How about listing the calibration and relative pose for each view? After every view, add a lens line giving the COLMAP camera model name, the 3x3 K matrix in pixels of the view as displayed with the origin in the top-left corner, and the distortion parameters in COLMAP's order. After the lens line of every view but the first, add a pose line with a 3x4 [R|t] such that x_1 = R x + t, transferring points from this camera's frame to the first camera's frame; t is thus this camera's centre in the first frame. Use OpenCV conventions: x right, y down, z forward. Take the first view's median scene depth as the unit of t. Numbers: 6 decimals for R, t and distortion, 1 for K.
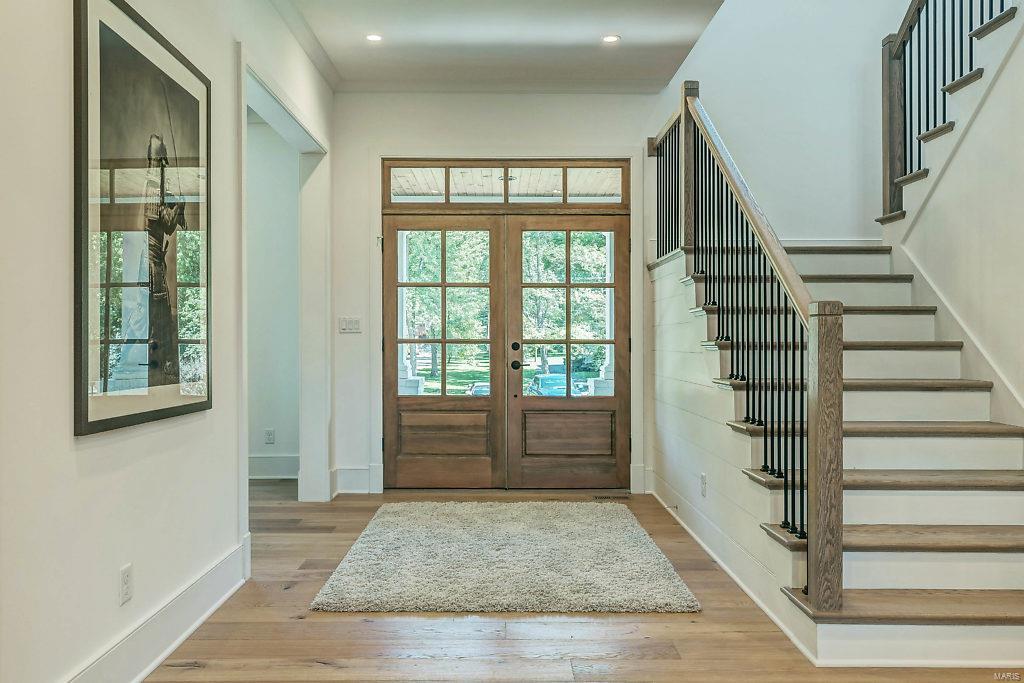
lens RADIAL K [[808.2, 0, 512.0], [0, 808.2, 341.5], [0, 0, 1]] dist [0.003002, 0.000590]
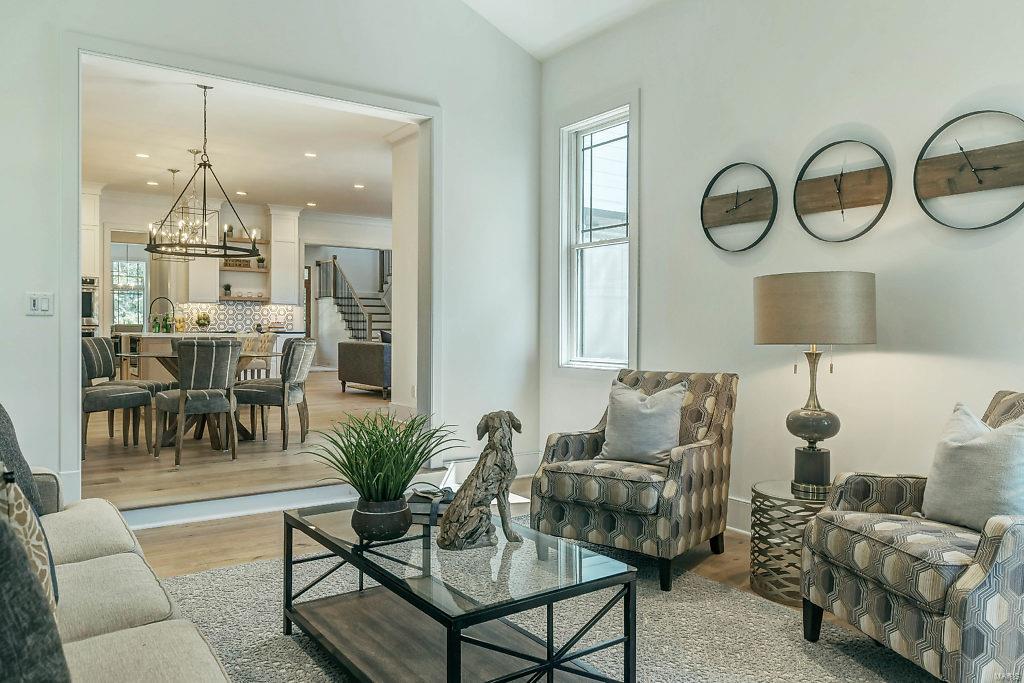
lens RADIAL K [[718.1, 0, 512.6], [0, 718.1, 327.5], [0, 0, 1]] dist [-0.000227, -0.000515]
pose [[0.822824, 0.002526, 0.568291, -0.870644], [-0.004495, 0.999988, 0.002064, 0.020874], [-0.568279, -0.004253, 0.822825, -1.966114]]
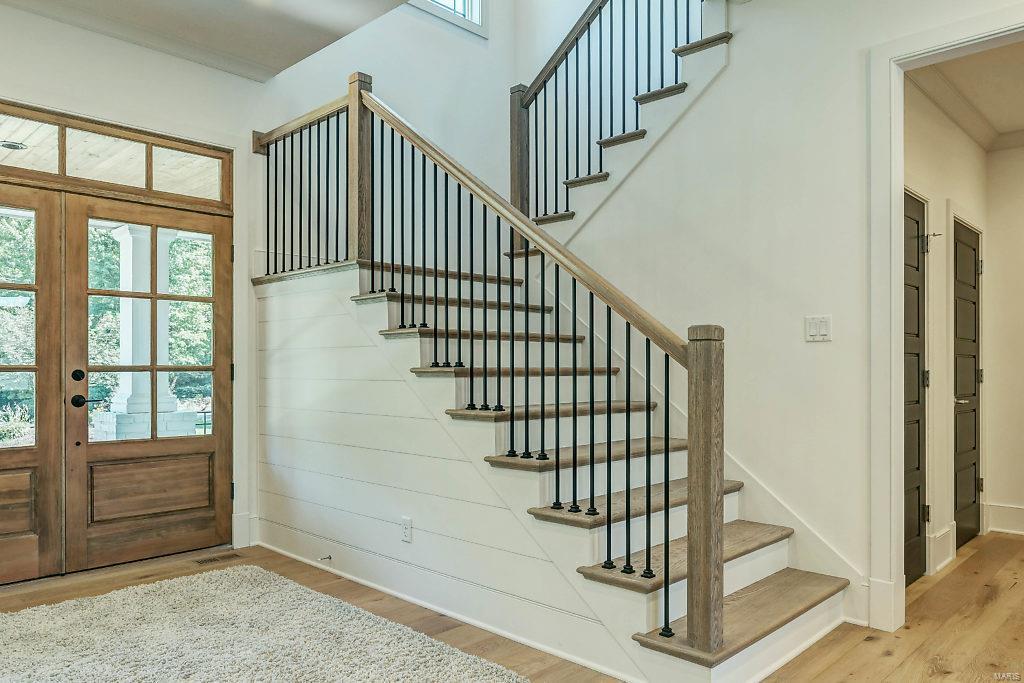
lens RADIAL K [[716.4, 0, 511.1], [0, 716.4, 363.8], [0, 0, 1]] dist [-0.002732, -0.001567]
pose [[0.702341, 0.000562, 0.711841, -0.179629], [0.002436, 0.999992, -0.003193, -0.001313], [-0.711837, 0.003977, 0.702334, 0.272256]]
